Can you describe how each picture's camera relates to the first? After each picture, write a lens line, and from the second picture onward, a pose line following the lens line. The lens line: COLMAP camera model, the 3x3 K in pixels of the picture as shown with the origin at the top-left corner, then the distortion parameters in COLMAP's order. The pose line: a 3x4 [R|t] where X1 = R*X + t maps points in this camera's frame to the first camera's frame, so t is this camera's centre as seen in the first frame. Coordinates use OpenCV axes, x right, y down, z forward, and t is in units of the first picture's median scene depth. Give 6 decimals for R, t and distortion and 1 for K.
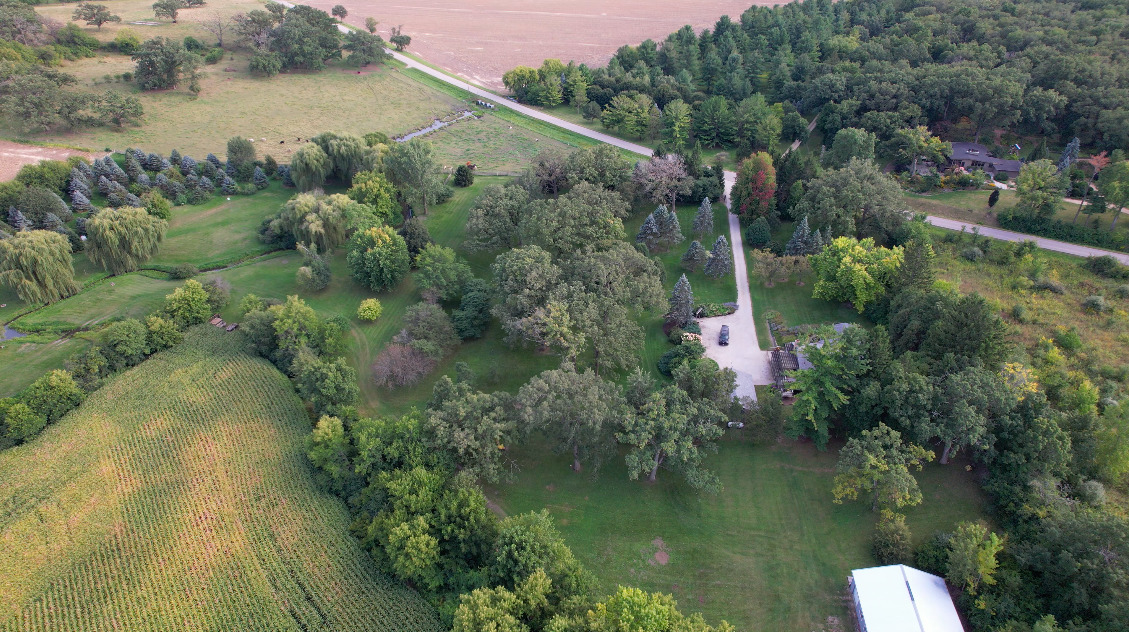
lens RADIAL K [[725.9, 0, 564.5], [0, 725.9, 316.0], [0, 0, 1]] dist [-0.079887, 0.073311]
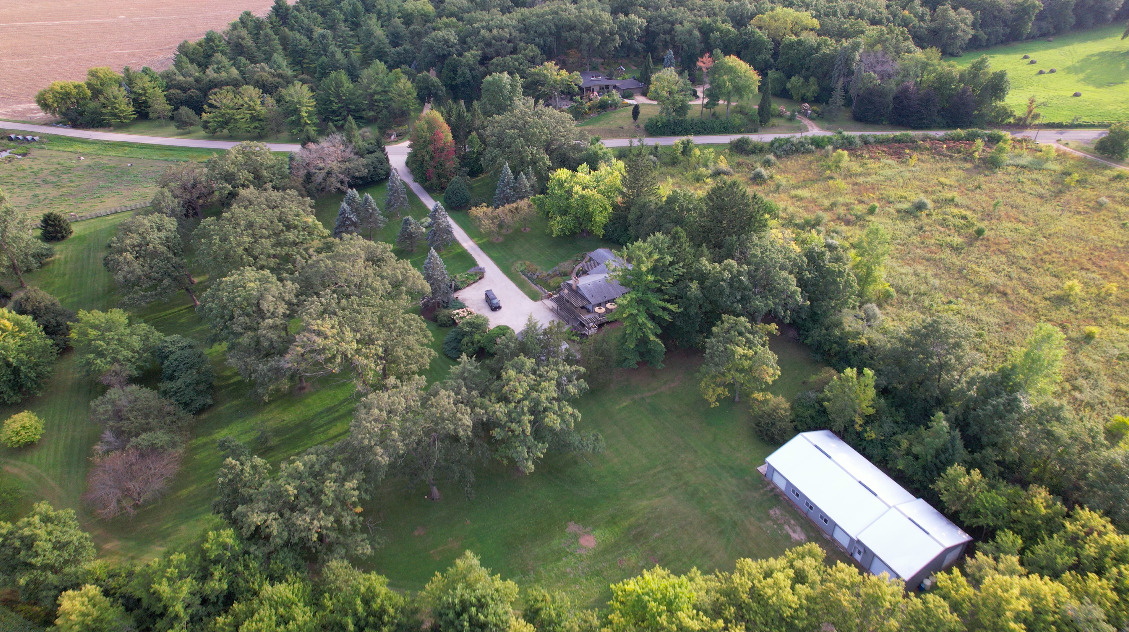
lens RADIAL K [[725.9, 0, 564.5], [0, 725.9, 316.0], [0, 0, 1]] dist [-0.079887, 0.073311]
pose [[0.804339, -0.319553, 0.500924, -0.137634], [0.317043, 0.943838, 0.093020, -0.008582], [-0.502516, 0.083994, 0.860478, 0.132935]]
